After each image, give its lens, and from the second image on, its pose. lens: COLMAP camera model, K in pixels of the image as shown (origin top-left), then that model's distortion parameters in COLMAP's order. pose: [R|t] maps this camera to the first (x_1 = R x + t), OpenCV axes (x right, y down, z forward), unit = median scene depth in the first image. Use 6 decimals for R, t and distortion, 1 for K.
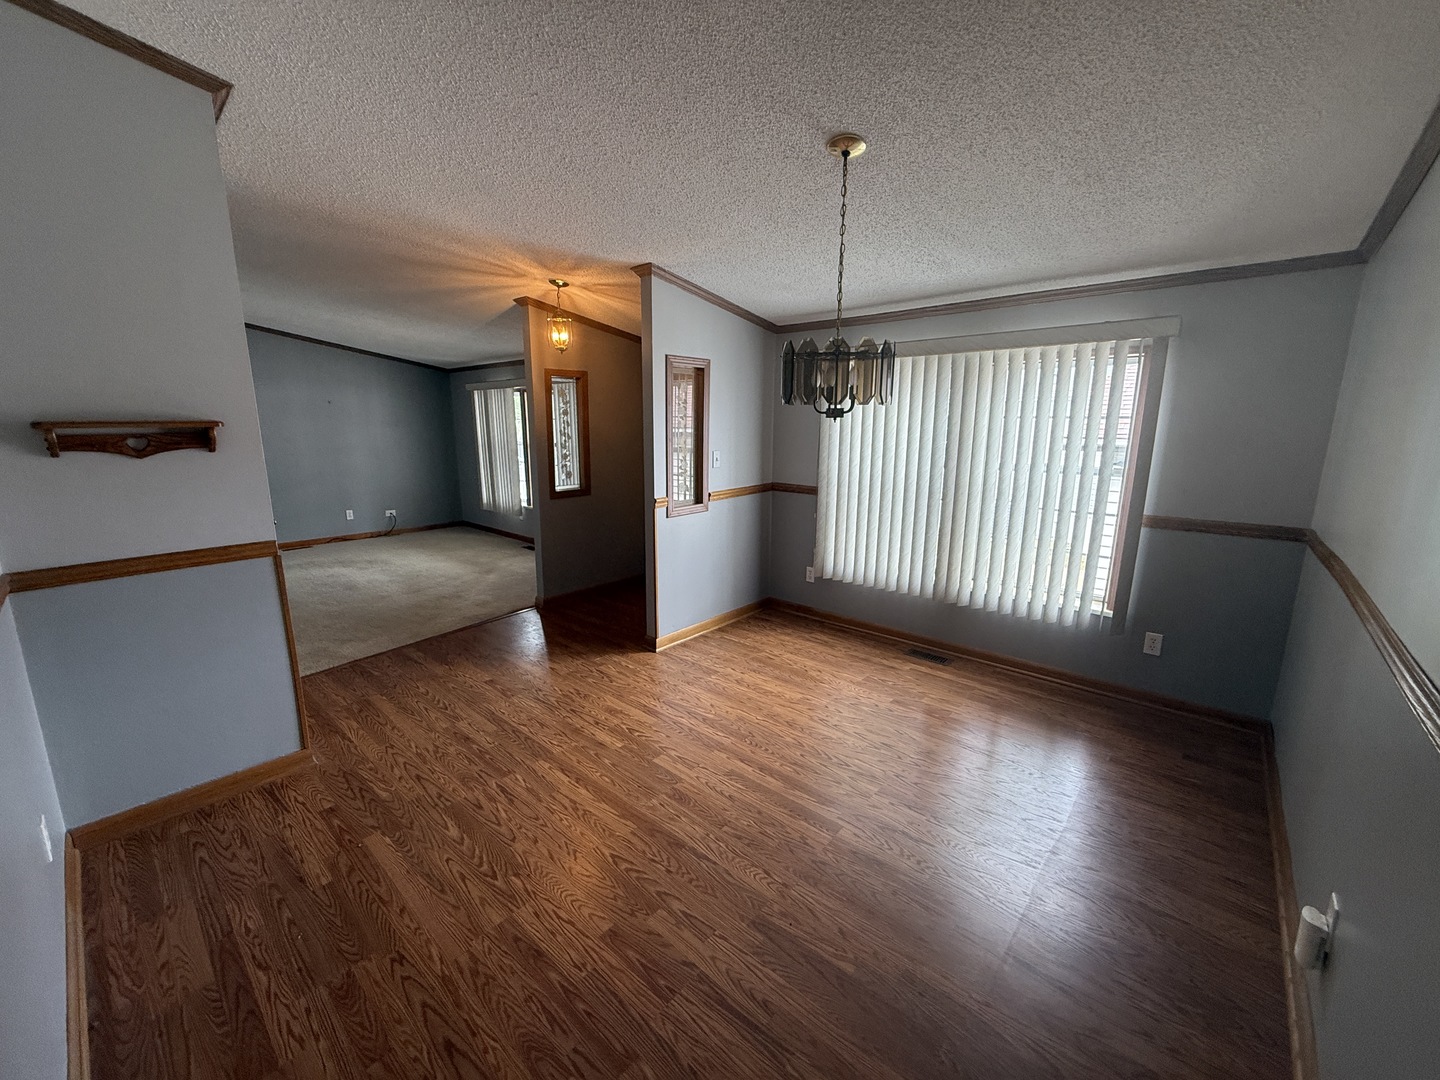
lens RADIAL K [[574.6, 0, 722.4], [0, 574.6, 536.4], [0, 0, 1]] dist [-0.008555, 0.000165]
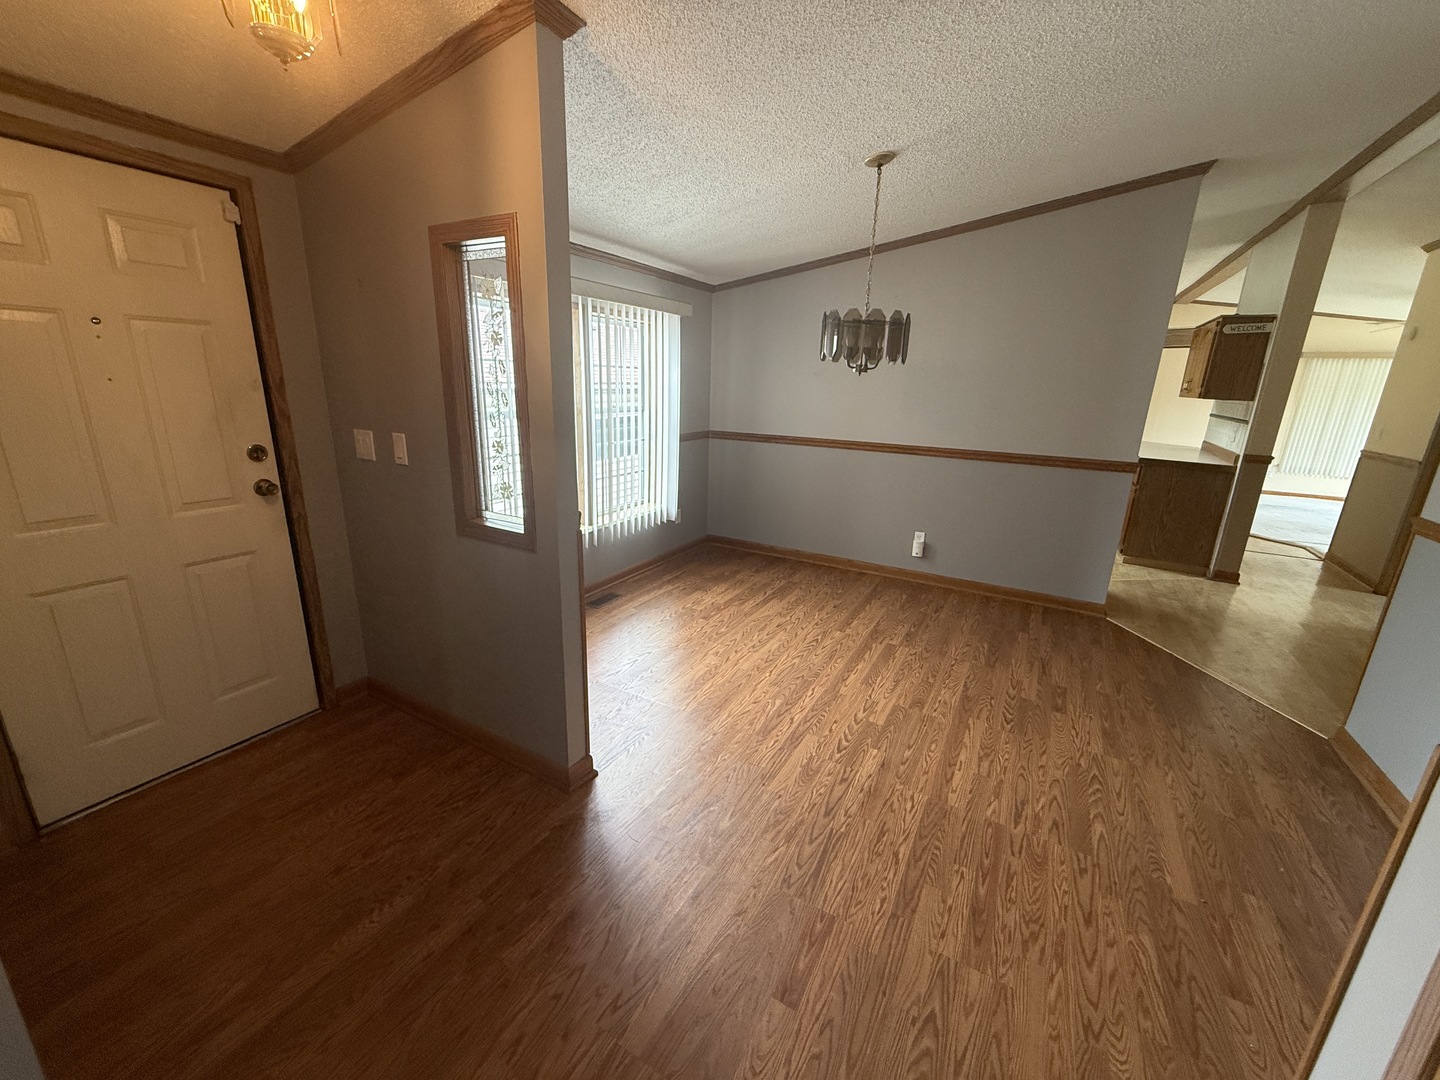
lens RADIAL K [[574.6, 0, 718.3], [0, 574.6, 536.5], [0, 0, 1]] dist [-0.008555, 0.000165]
pose [[-0.196759, -0.267115, 0.943364, -0.887567], [0.166647, 0.939061, 0.300654, -0.246474], [-0.966186, 0.216365, -0.140255, 1.316400]]
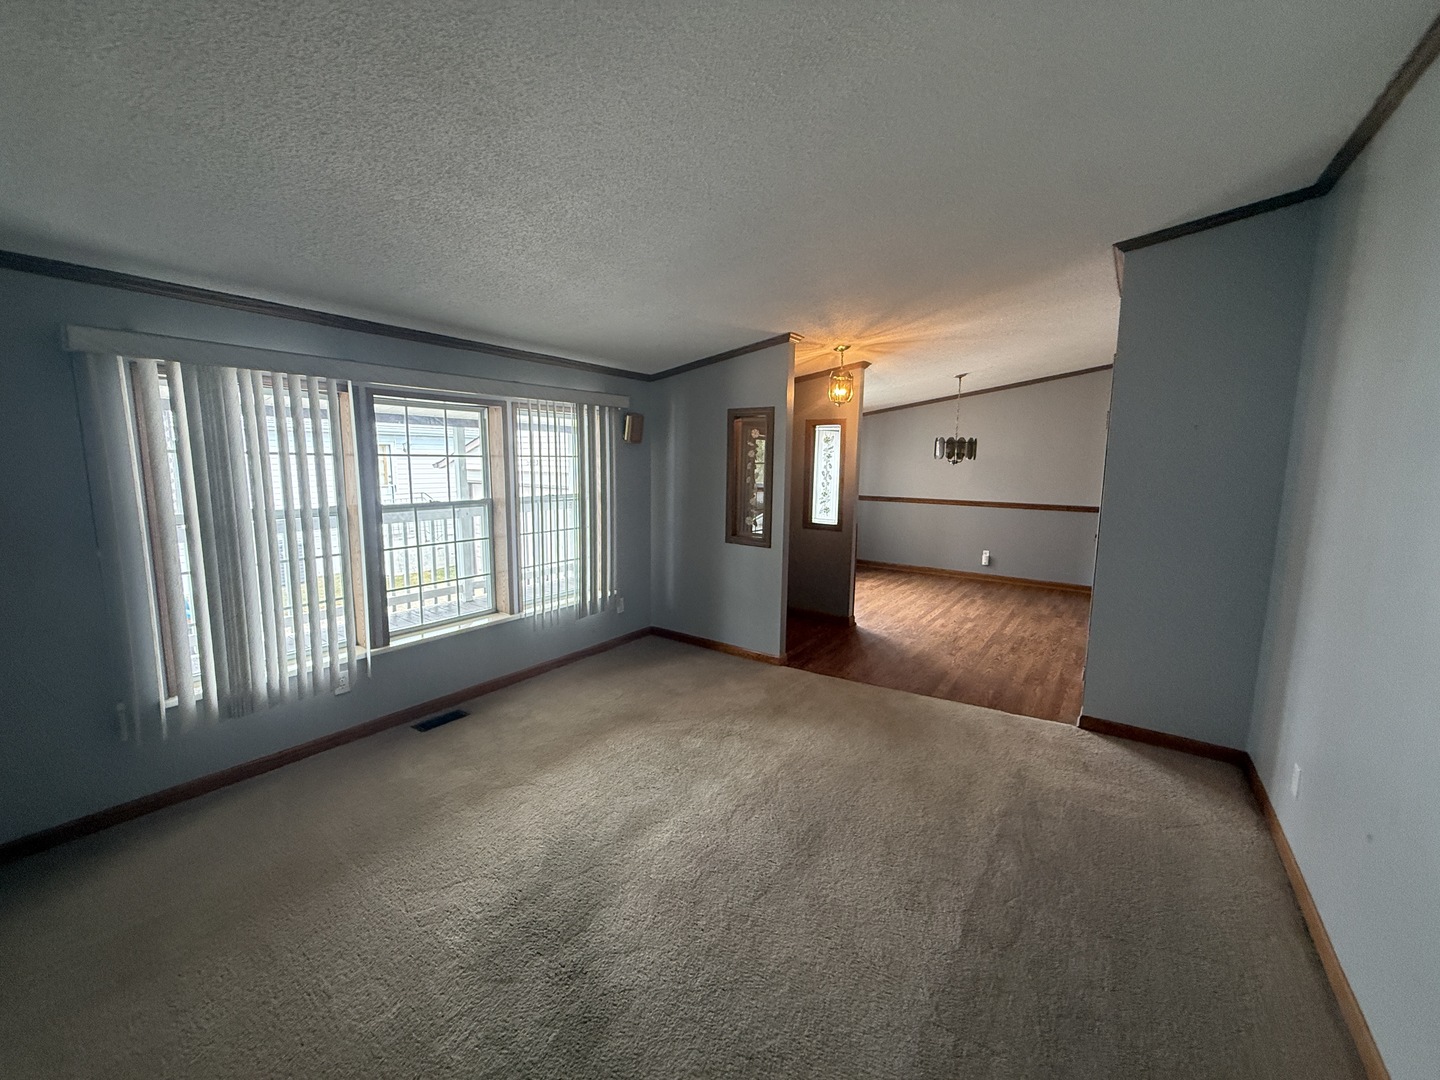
lens RADIAL K [[574.6, 0, 719.8], [0, 574.6, 538.3], [0, 0, 1]] dist [-0.008555, 0.000165]
pose [[-0.103745, -0.140918, 0.984571, -2.092490], [0.185352, 0.969832, 0.158339, -0.420133], [-0.977181, 0.198919, -0.074495, 2.011107]]
